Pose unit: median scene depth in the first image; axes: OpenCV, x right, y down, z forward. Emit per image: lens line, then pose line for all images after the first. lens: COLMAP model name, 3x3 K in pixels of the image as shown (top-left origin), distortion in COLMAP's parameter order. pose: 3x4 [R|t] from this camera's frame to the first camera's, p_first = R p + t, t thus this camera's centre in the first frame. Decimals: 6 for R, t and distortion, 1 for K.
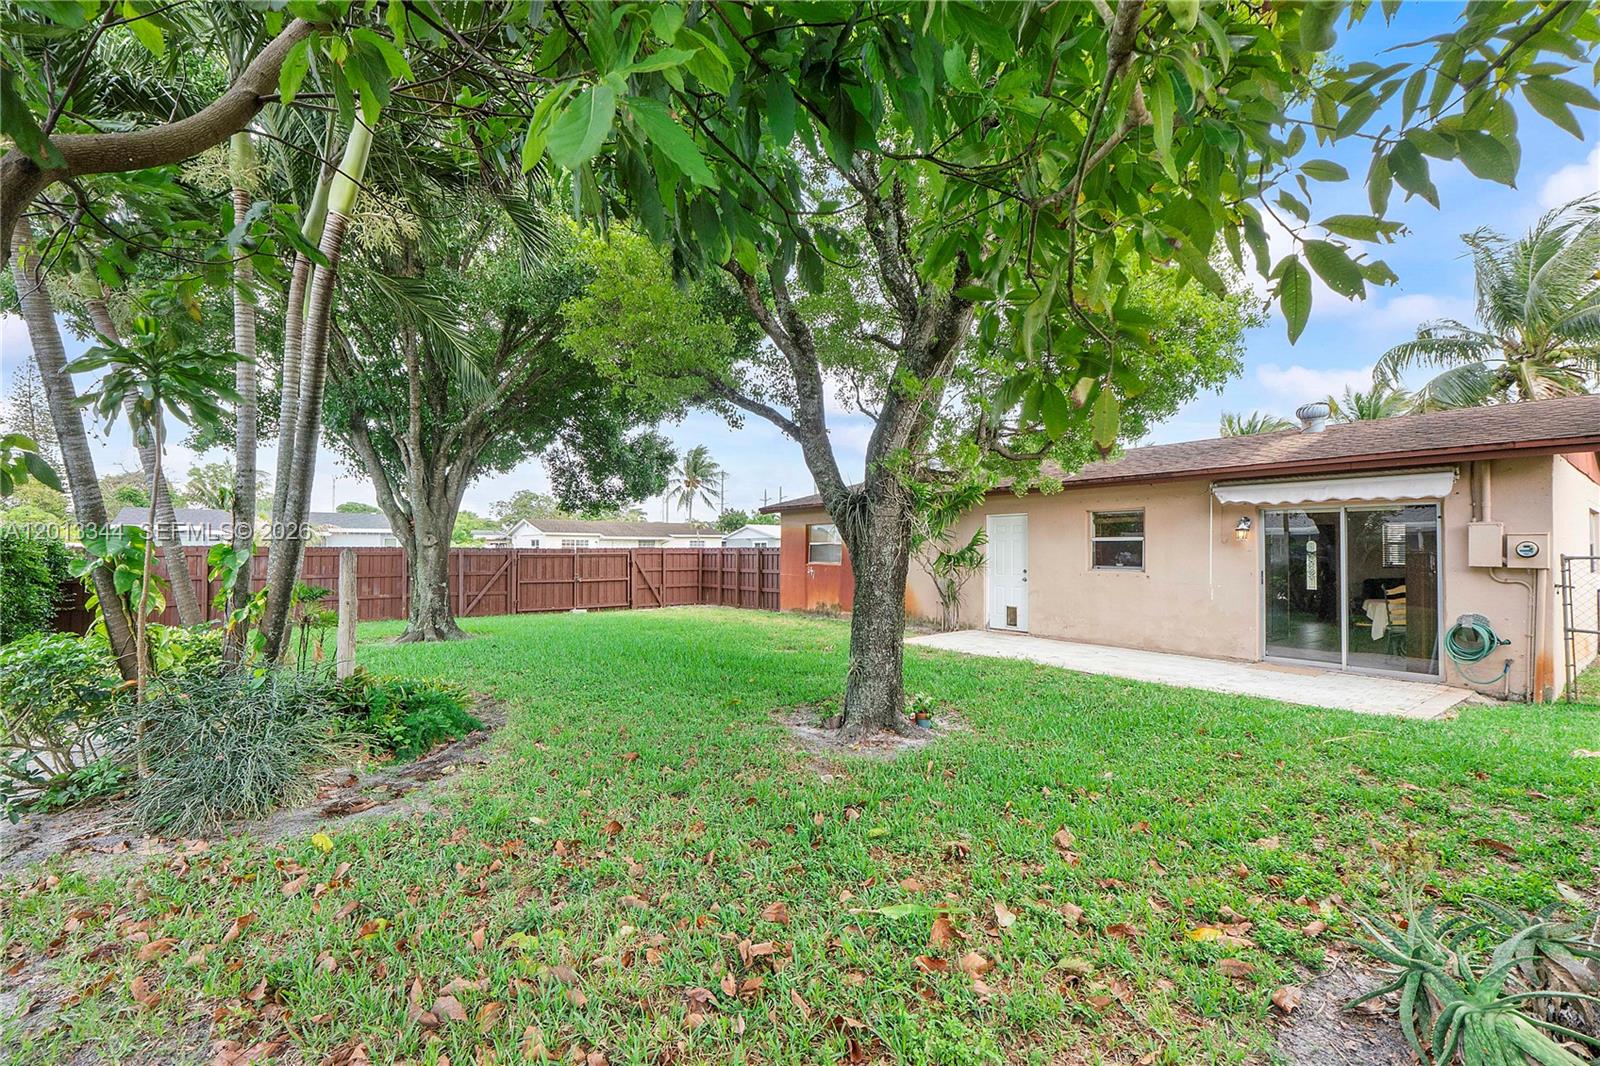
lens RADIAL K [[678.2, 0, 800.3], [0, 678.2, 538.8], [0, 0, 1]] dist [-0.001082, 0.000018]
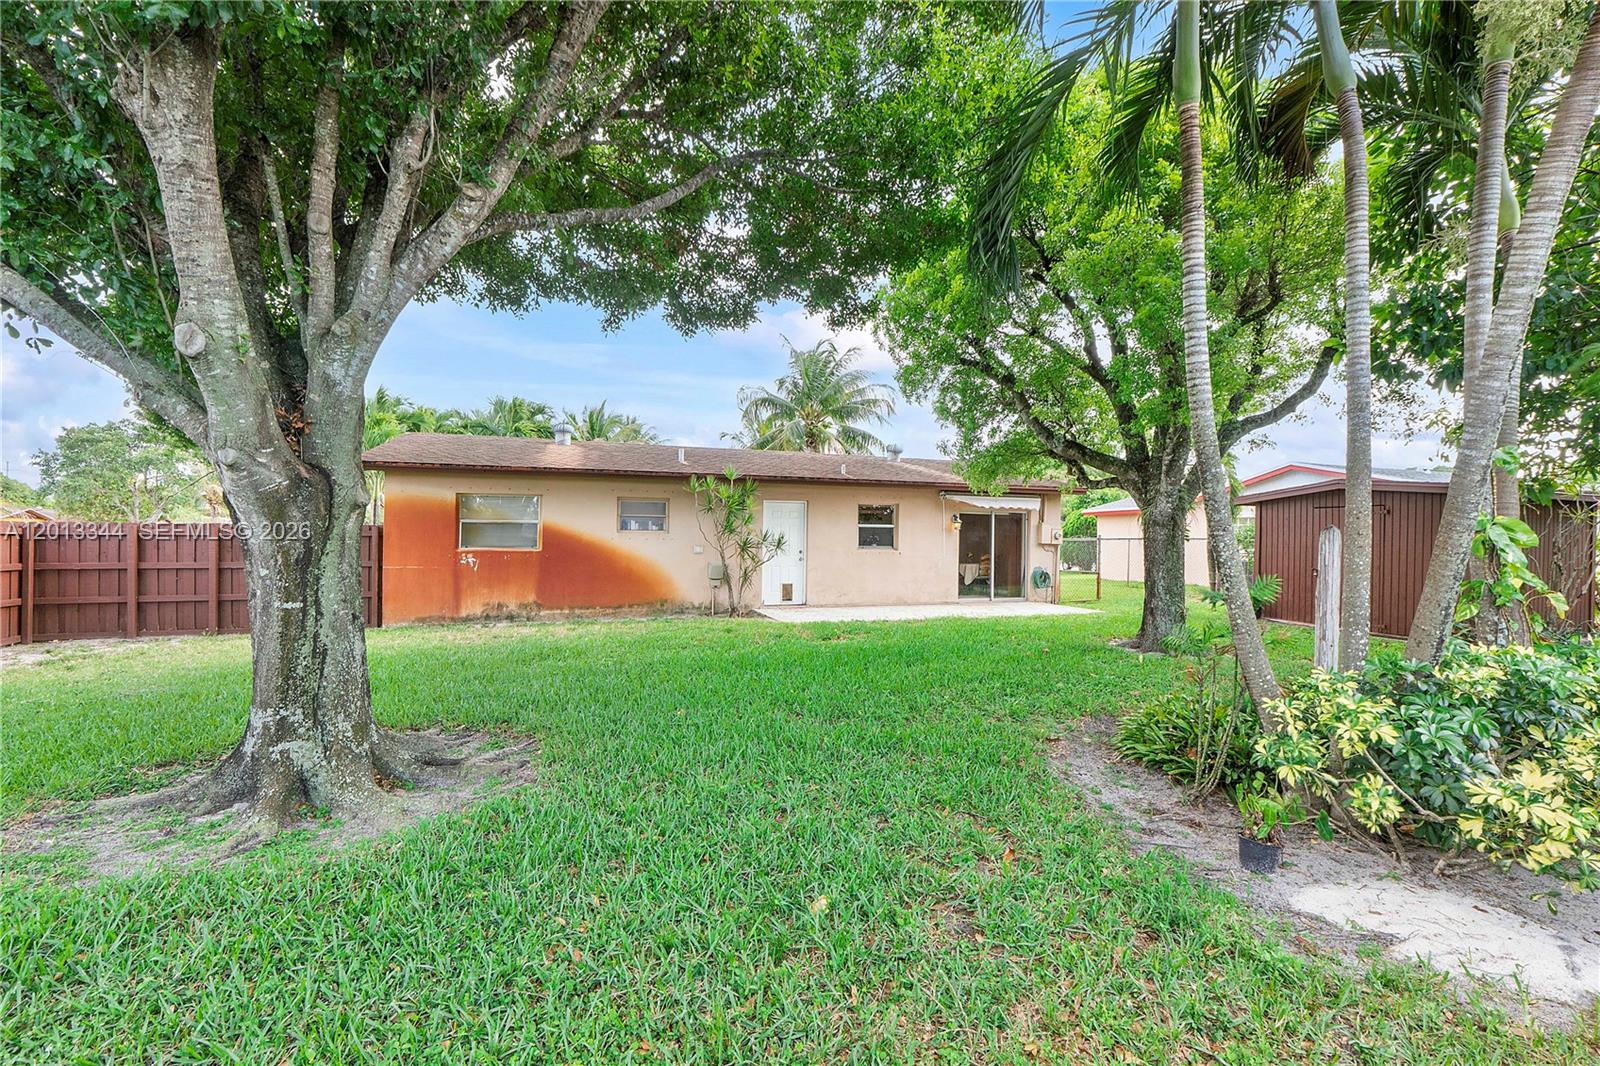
lens RADIAL K [[678.2, 0, 800.1], [0, 678.2, 534.6], [0, 0, 1]] dist [-0.001082, 0.000018]
pose [[0.310922, 0.002433, 0.950432, -0.834256], [-0.025154, 0.999668, 0.005670, 0.013160], [-0.950102, -0.025670, 0.310880, 0.705399]]
